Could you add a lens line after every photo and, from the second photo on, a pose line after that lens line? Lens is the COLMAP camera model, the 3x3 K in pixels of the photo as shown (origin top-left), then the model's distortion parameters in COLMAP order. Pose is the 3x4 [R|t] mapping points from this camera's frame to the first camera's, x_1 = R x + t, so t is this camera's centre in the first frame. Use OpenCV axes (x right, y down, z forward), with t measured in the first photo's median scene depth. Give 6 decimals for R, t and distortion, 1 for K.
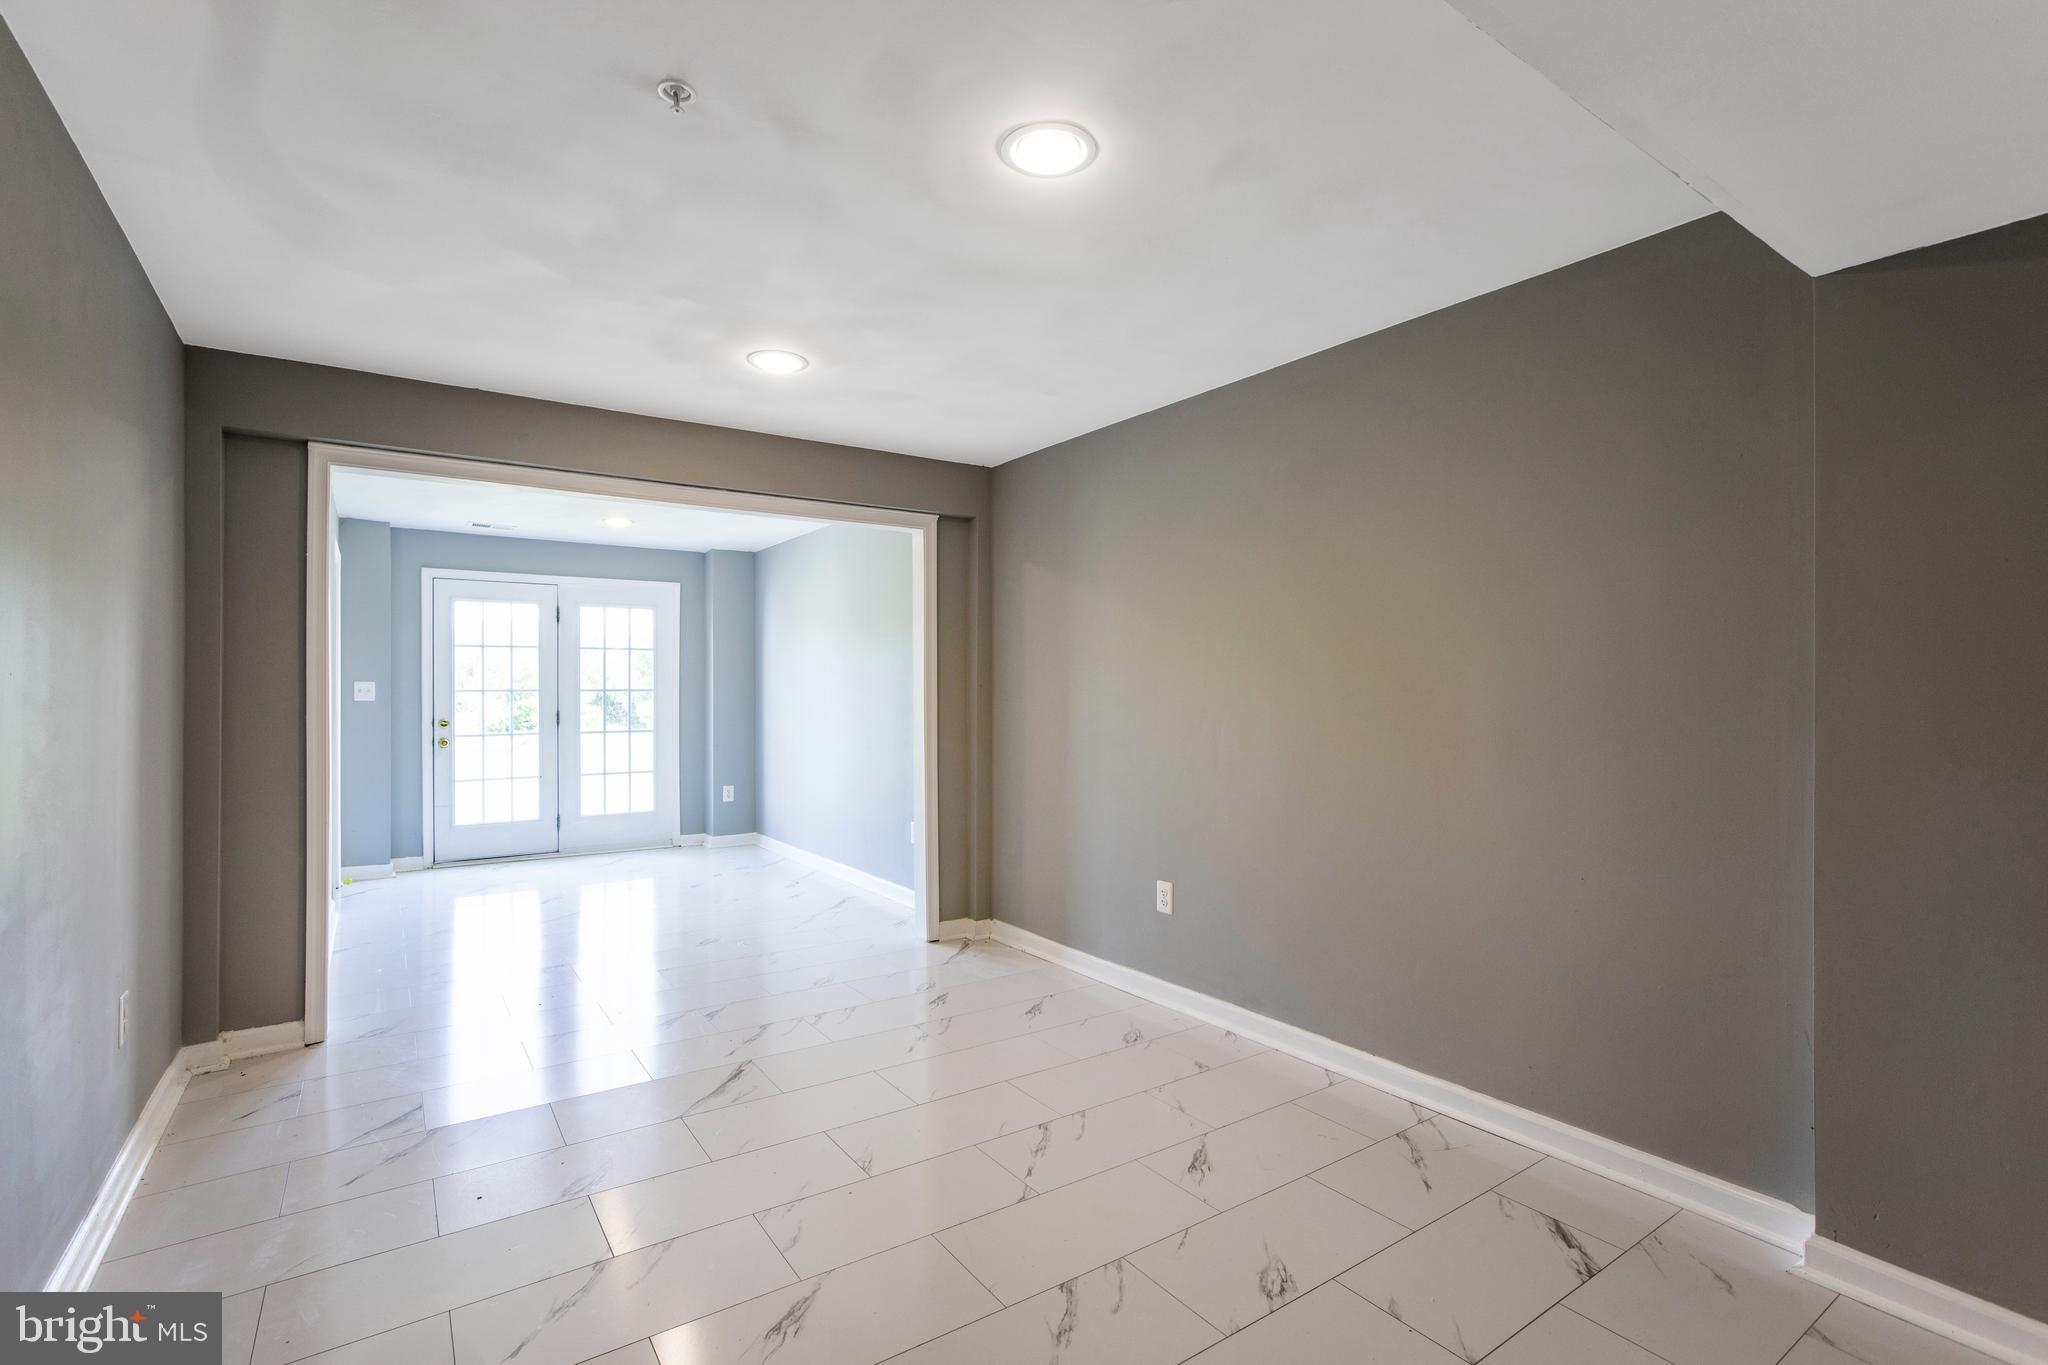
lens RADIAL K [[943.6, 0, 1026.1], [0, 943.6, 680.0], [0, 0, 1]] dist [-0.043260, 0.035713]
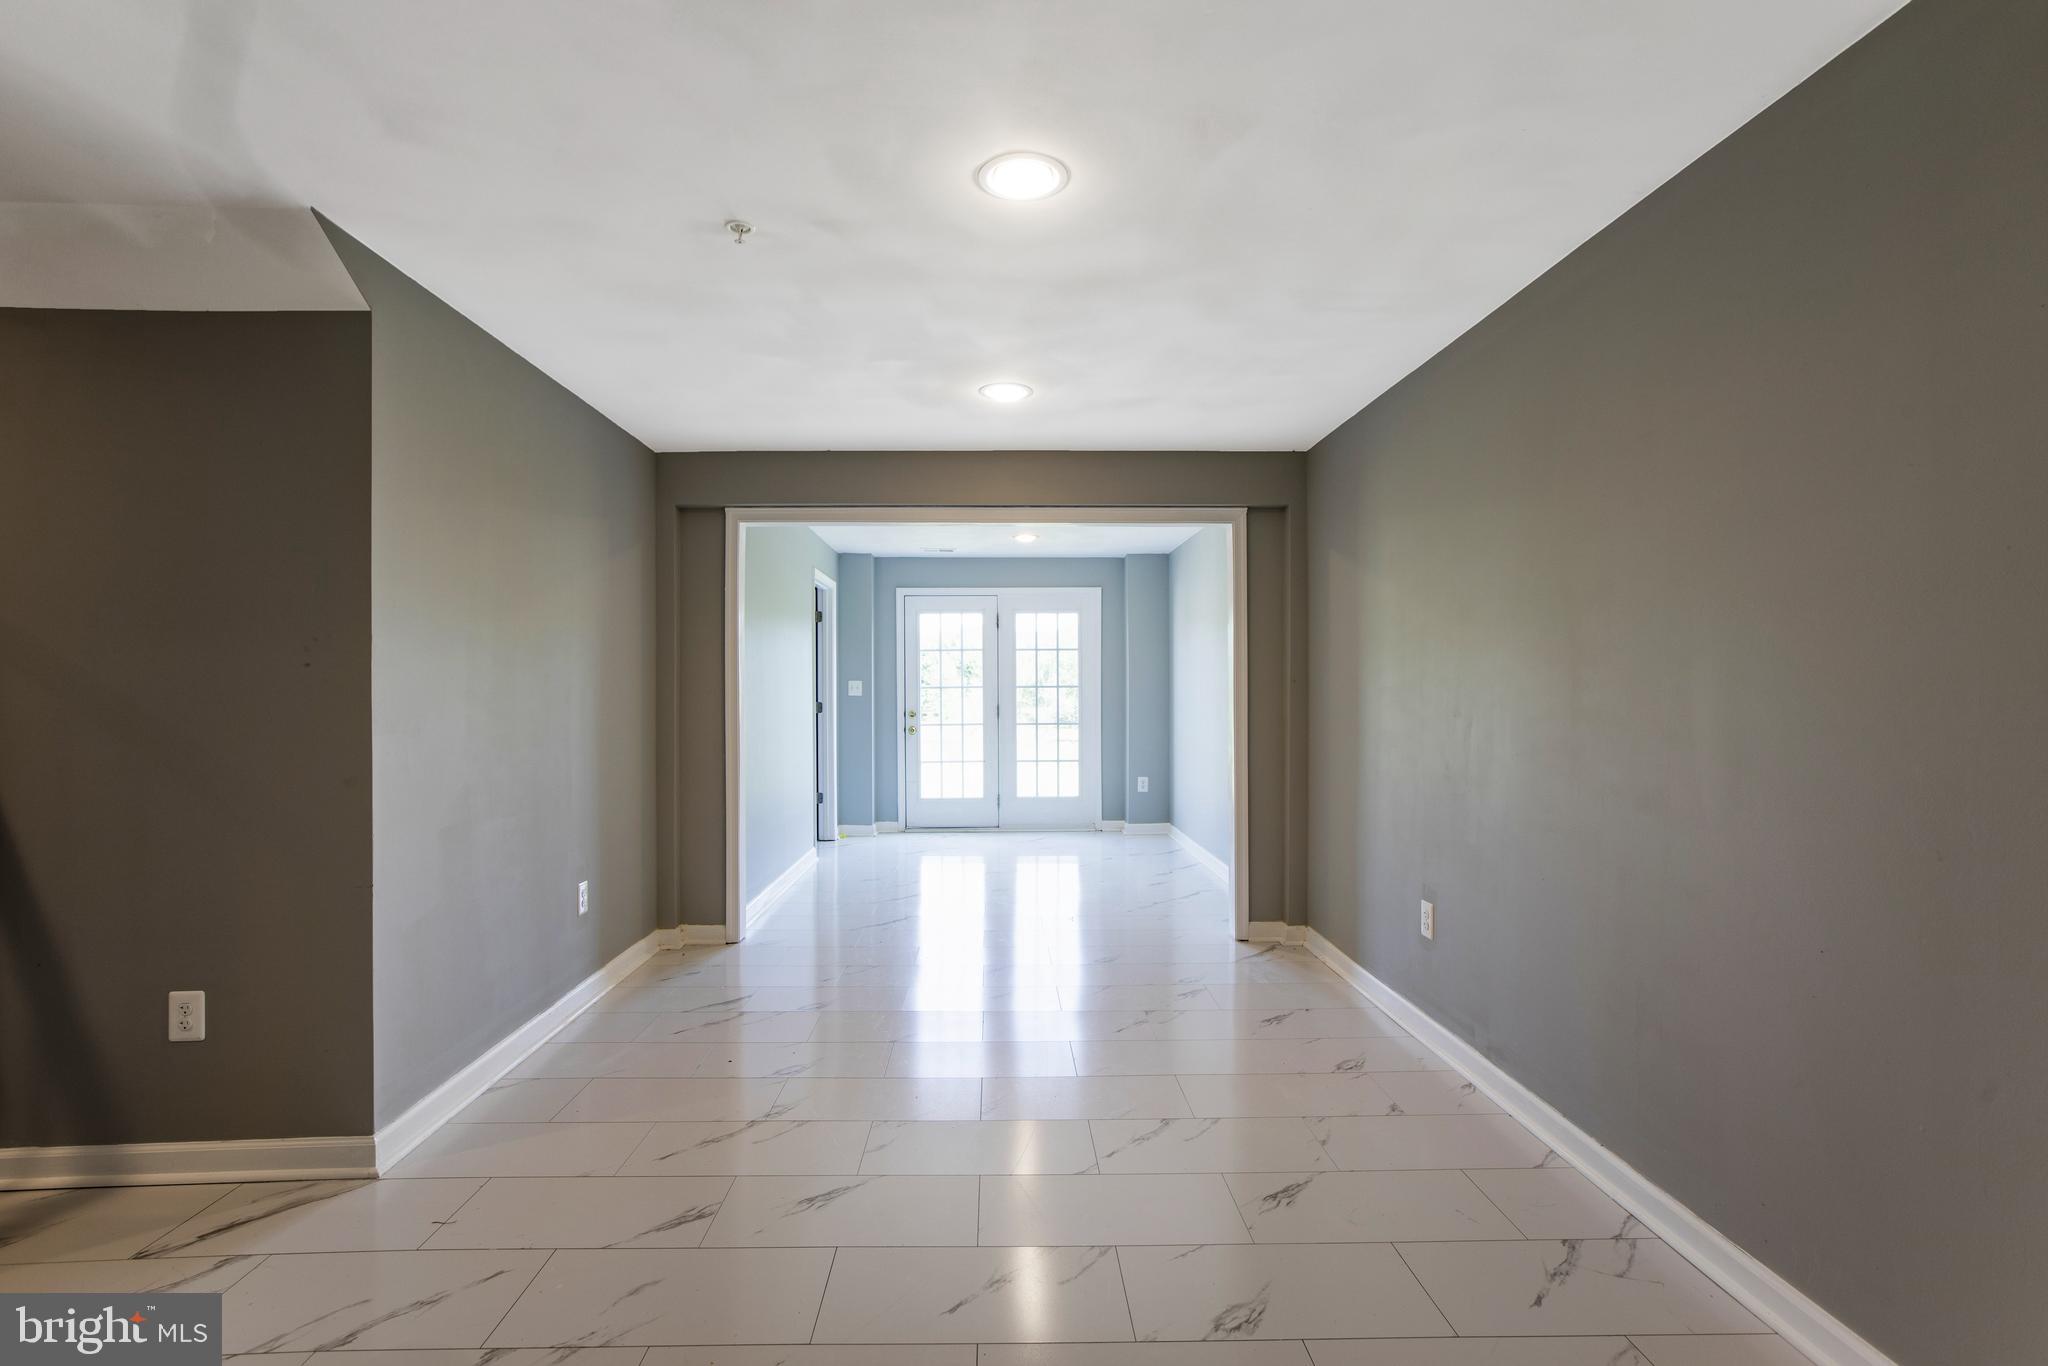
lens RADIAL K [[957.1, 0, 1015.0], [0, 957.1, 685.5], [0, 0, 1]] dist [-0.038457, 0.026522]
pose [[0.837012, -0.003613, -0.547172, 0.175506], [0.009340, 0.999927, 0.007686, 0.000261], [0.547105, -0.011544, 0.836985, 0.025006]]
